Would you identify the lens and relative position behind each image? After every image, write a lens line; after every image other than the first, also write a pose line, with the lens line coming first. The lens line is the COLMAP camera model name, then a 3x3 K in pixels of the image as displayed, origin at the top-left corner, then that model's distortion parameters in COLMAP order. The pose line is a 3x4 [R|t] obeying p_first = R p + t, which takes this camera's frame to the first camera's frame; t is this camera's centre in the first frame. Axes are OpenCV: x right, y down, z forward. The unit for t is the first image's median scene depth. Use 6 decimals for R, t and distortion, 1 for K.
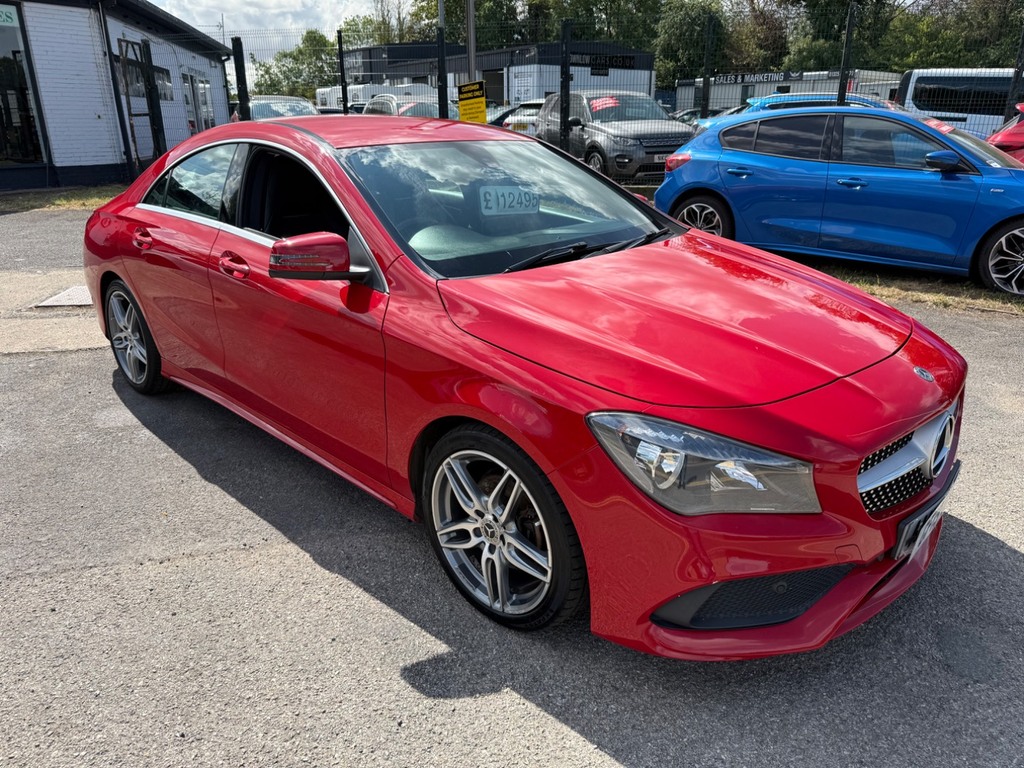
lens RADIAL K [[762.1, 0, 513.8], [0, 762.1, 378.9], [0, 0, 1]] dist [0.050944, -0.035828]
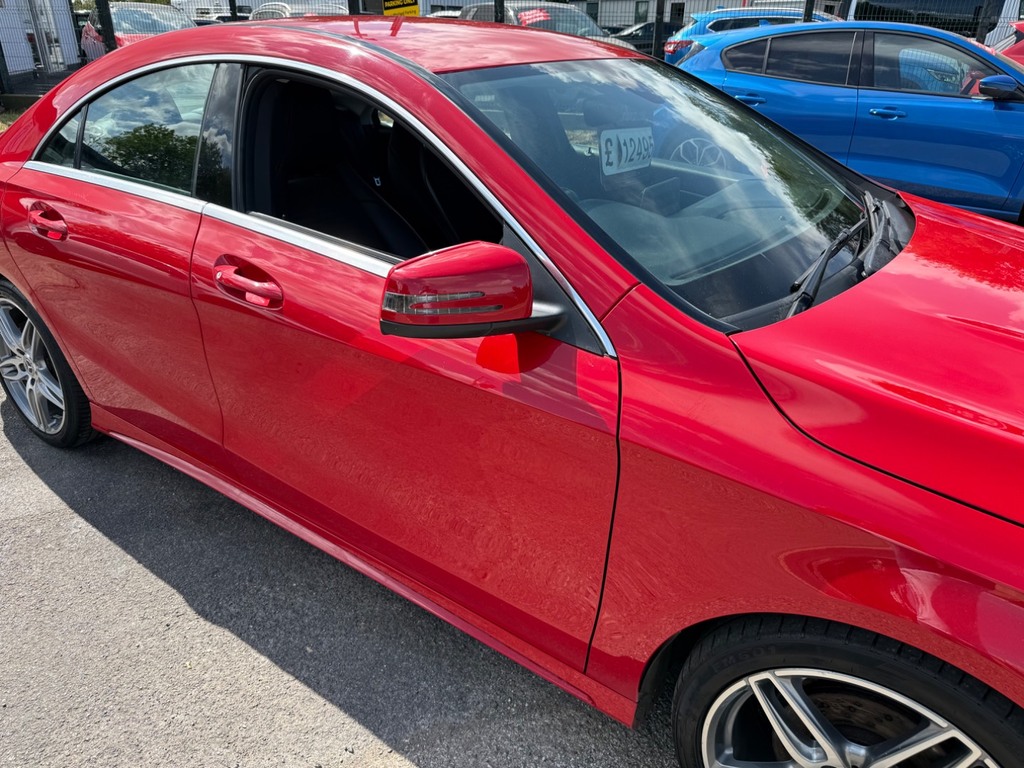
lens RADIAL K [[755.7, 0, 512.0], [0, 755.7, 384.0], [0, 0, 1]] dist [0.018937, -0.001599]
pose [[0.988121, -0.055519, 0.143298, -0.217418], [0.040720, 0.993721, 0.104216, -0.105663], [-0.148184, -0.097143, 0.984177, 0.348635]]
